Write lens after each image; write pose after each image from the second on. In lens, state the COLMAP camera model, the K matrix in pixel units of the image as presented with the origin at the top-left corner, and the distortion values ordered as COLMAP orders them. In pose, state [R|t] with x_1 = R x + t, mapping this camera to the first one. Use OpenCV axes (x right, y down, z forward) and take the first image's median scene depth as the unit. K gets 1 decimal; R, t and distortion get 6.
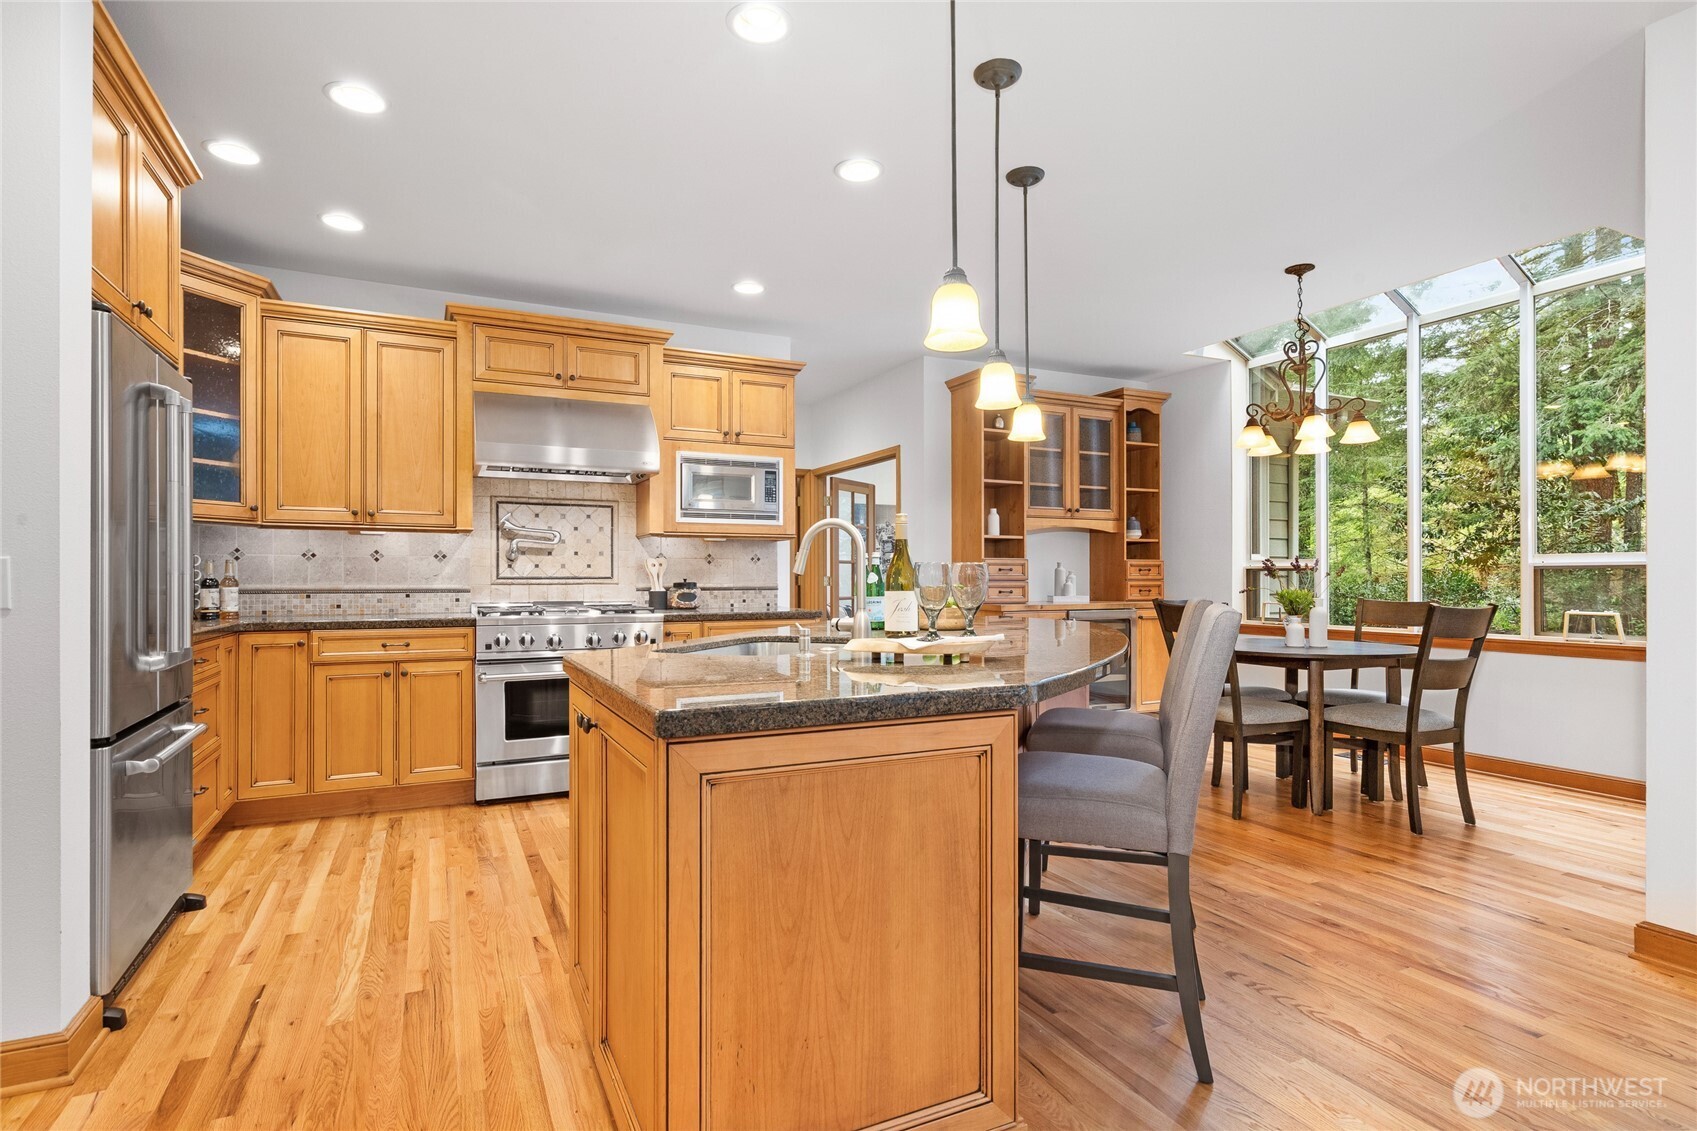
lens RADIAL K [[851.5, 0, 848.6], [0, 851.5, 579.0], [0, 0, 1]] dist [-0.000784, 0.000330]
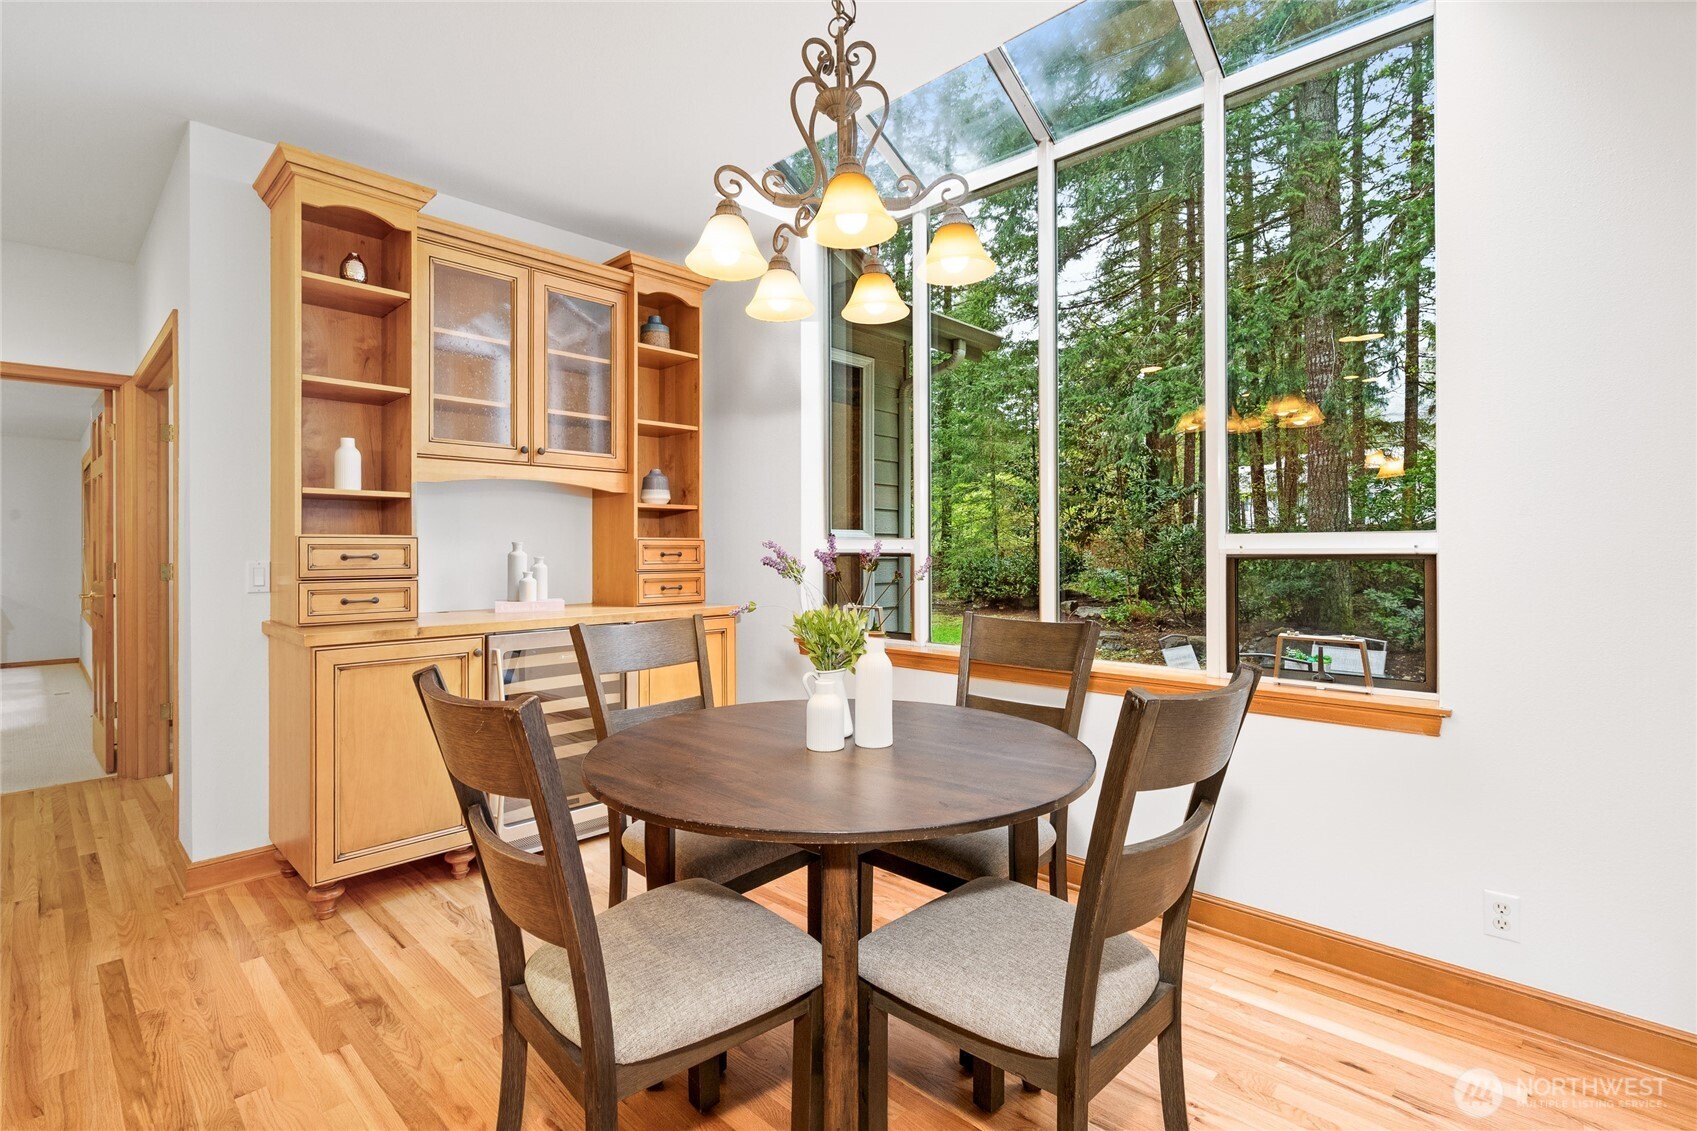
lens RADIAL K [[785.0, 0, 841.4], [0, 785.0, 549.4], [0, 0, 1]] dist [-0.004340, 0.000245]
pose [[0.938648, -0.000846, 0.344875, 0.370255], [0.001675, 0.999996, -0.002106, -0.018071], [-0.344872, 0.002555, 0.938646, 0.586393]]
